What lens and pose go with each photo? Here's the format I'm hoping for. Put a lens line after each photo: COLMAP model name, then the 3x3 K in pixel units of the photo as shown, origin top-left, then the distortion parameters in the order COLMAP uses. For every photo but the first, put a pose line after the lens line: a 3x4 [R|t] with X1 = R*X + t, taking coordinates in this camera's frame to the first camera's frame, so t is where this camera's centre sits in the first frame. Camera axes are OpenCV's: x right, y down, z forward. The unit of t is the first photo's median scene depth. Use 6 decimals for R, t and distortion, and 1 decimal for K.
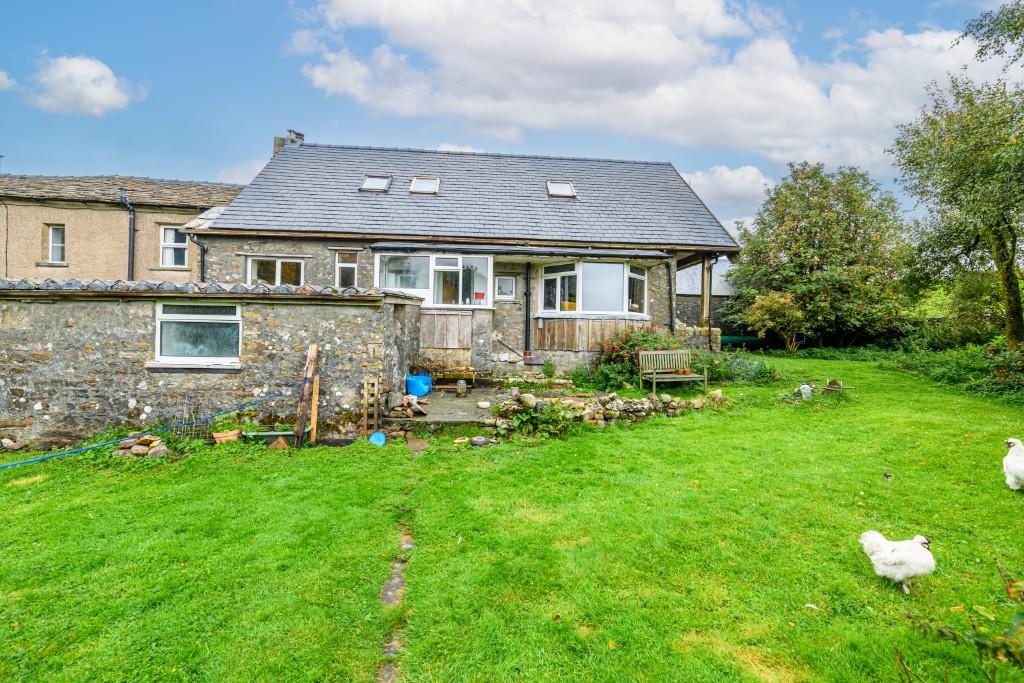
lens RADIAL K [[400.6, 0, 511.0], [0, 400.6, 338.0], [0, 0, 1]] dist [-0.000018, -0.000161]
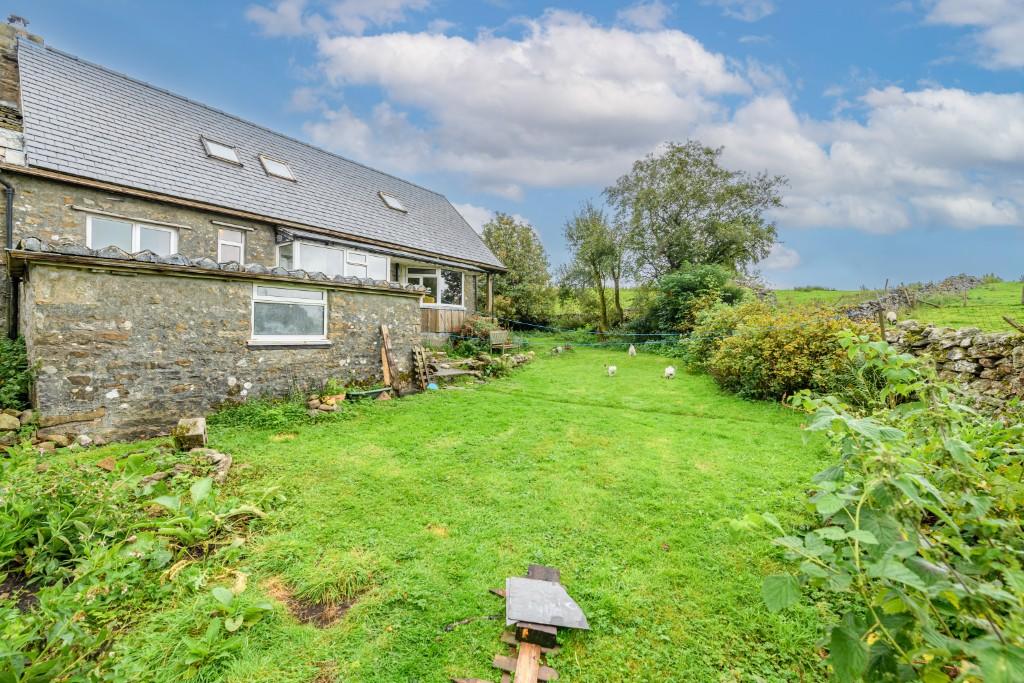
lens RADIAL K [[400.6, 0, 511.0], [0, 400.6, 338.0], [0, 0, 1]] dist [-0.000018, -0.000161]
pose [[0.662997, -0.020596, 0.748339, -1.231069], [-0.000233, 0.999616, 0.027719, 0.024223], [-0.748622, -0.018552, 0.662738, -0.210241]]
